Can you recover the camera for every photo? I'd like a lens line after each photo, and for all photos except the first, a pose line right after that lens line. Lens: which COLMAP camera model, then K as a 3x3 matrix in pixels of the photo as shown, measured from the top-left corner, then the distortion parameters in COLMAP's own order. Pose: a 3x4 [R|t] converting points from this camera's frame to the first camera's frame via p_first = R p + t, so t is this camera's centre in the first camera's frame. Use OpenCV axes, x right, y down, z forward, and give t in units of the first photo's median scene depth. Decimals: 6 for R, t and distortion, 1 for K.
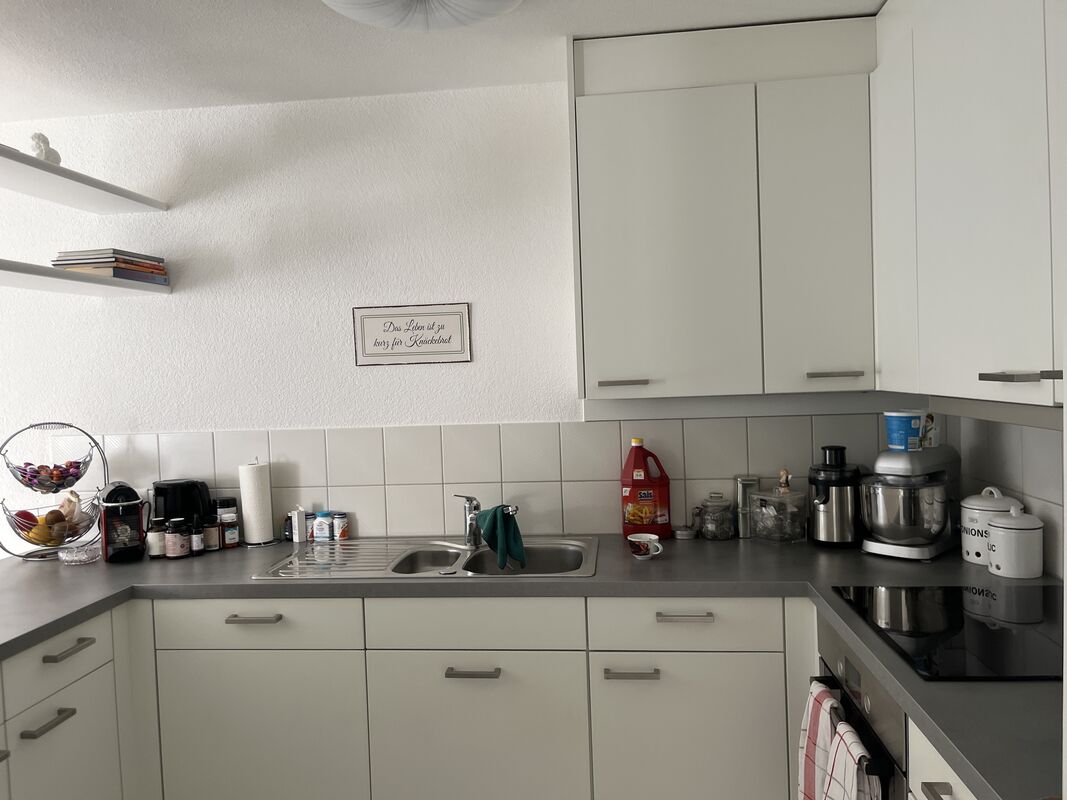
lens RADIAL K [[813.5, 0, 533.5], [0, 813.5, 400.0], [0, 0, 1]] dist [-0.005696, -0.004502]
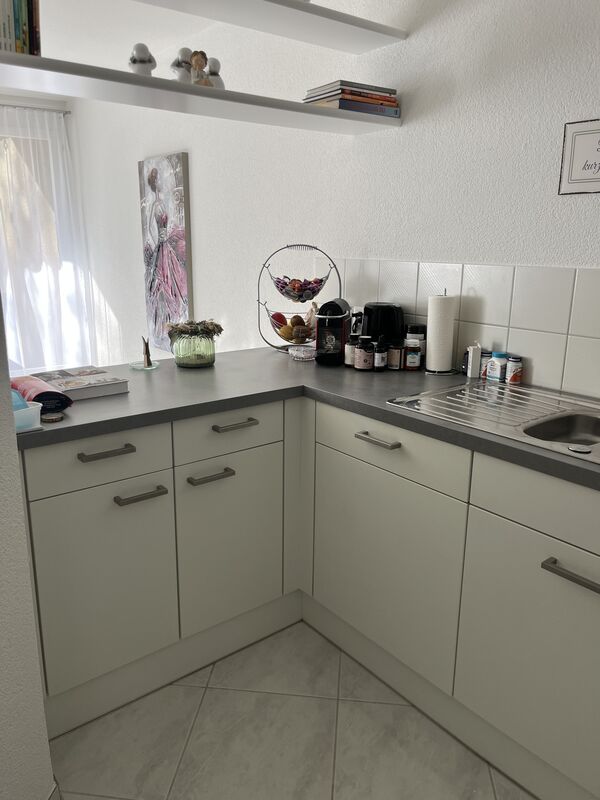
lens RADIAL K [[614.4, 0, 280.3], [0, 614.4, 396.1], [0, 0, 1]] dist [0.041485, -0.039287]
pose [[0.689523, 0.218705, -0.690453, 0.085479], [-0.058005, 0.966931, 0.248354, 0.019657], [0.721937, -0.131196, 0.679408, 0.303918]]
